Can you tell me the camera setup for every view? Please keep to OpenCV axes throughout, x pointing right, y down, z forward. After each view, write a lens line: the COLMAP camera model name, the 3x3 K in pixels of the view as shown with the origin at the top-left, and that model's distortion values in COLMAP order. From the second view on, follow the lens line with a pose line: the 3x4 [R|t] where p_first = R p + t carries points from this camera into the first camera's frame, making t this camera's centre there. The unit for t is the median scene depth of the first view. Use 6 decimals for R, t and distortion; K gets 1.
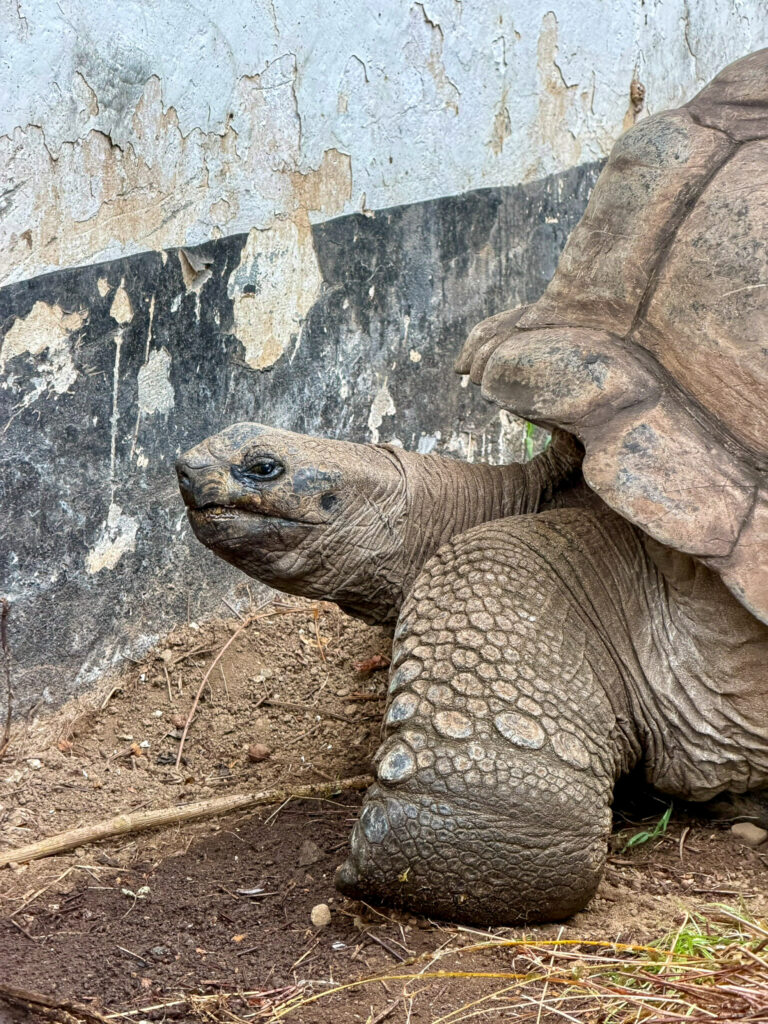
lens RADIAL K [[3251.3, 0, 384.0], [0, 3251.3, 512.0], [0, 0, 1]] dist [0.326142, -1.178703]
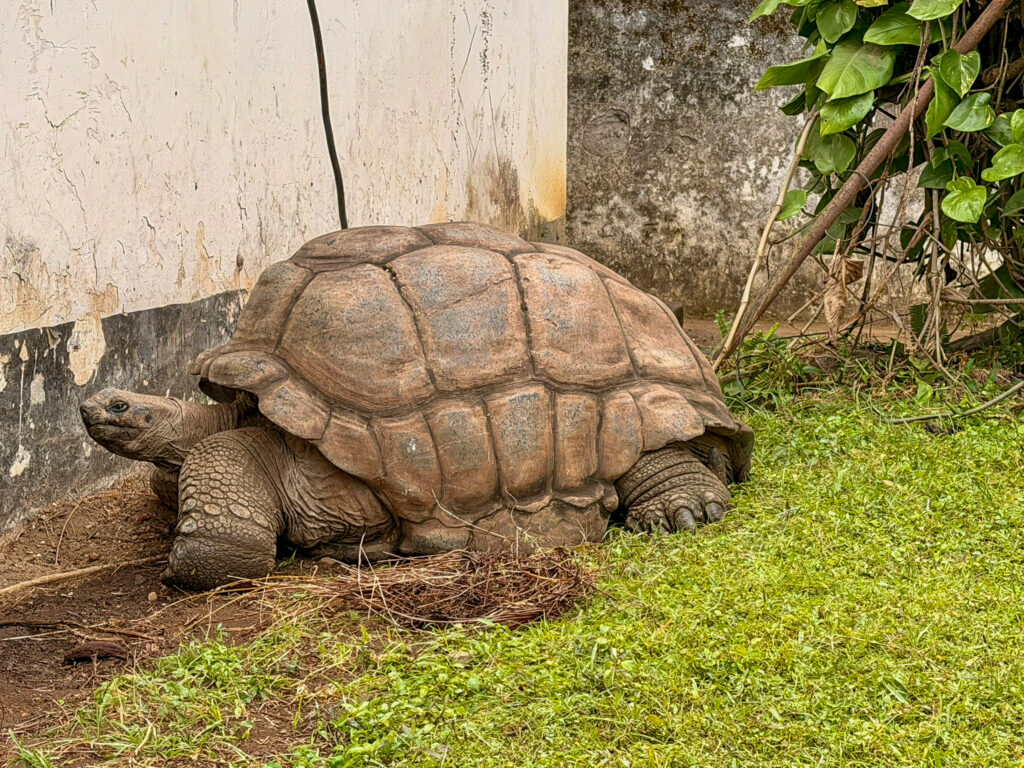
lens RADIAL K [[2120.0, 0, 512.0], [0, 2120.0, 384.0], [0, 0, 1]] dist [0.458575, -0.019814]
pose [[0.970418, -0.025664, 0.240062, -0.113069], [0.044661, 0.996256, -0.074027, 0.079616], [-0.237264, 0.082558, 0.967931, -0.478806]]
